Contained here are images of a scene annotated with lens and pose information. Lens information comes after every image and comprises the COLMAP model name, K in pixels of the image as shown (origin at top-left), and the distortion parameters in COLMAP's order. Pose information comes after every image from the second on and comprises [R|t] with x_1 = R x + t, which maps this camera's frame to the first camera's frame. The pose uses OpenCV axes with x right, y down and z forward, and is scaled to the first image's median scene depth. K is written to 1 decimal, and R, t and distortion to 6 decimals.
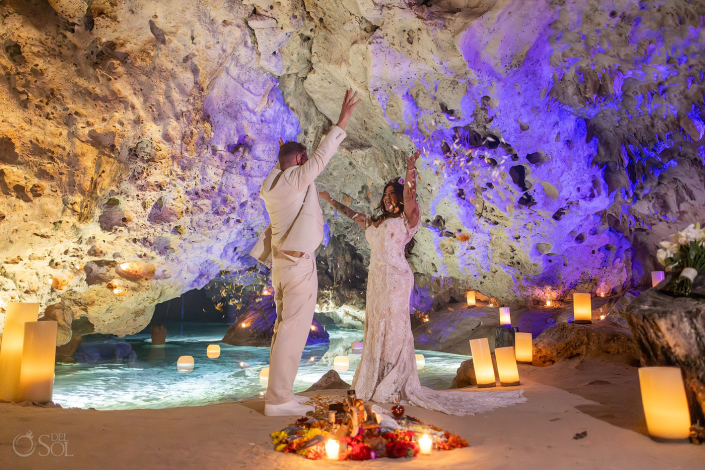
lens RADIAL K [[487.2, 0, 350.5], [0, 487.2, 231.5], [0, 0, 1]] dist [0.013152, -0.014744]
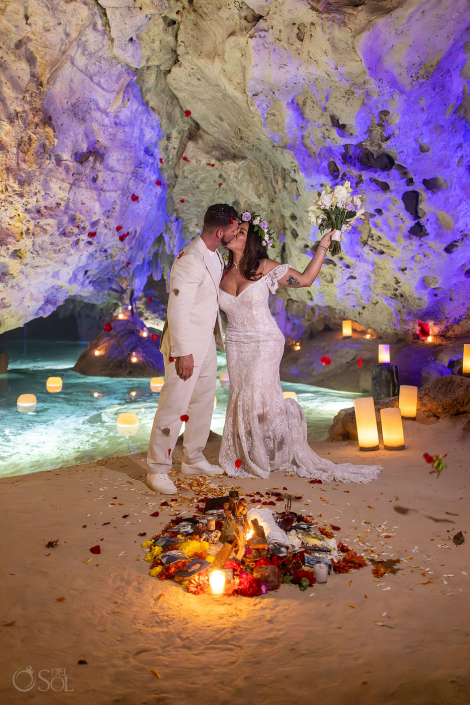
lens RADIAL K [[529.2, 0, 253.6], [0, 529.2, 323.8], [0, 0, 1]] dist [0.006150, -0.006757]
pose [[0.996617, 0.015758, 0.080655, -0.016141], [-0.029049, 0.985636, 0.166368, -0.049788], [-0.076875, -0.168148, 0.982760, 0.040437]]
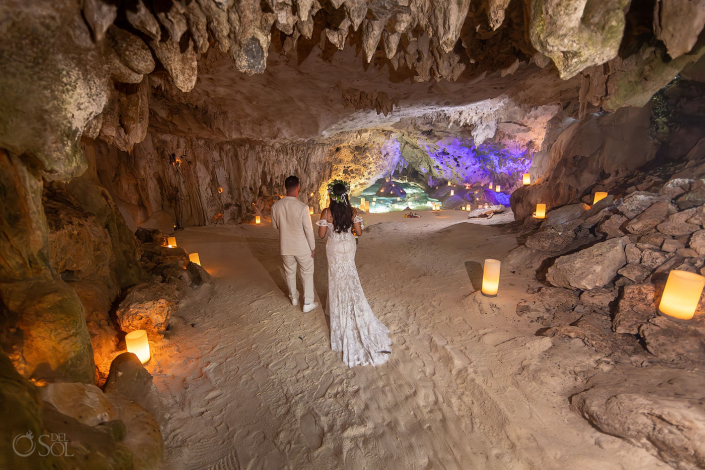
lens RADIAL K [[280.6, 0, 351.1], [0, 280.6, 235.6], [0, 0, 1]] dist [0.003086, 0.000283]
pose [[0.975490, 0.030172, -0.217967, 0.026105], [0.062930, 0.910931, 0.407730, -0.555810], [0.210855, -0.411453, 0.886705, -1.529610]]
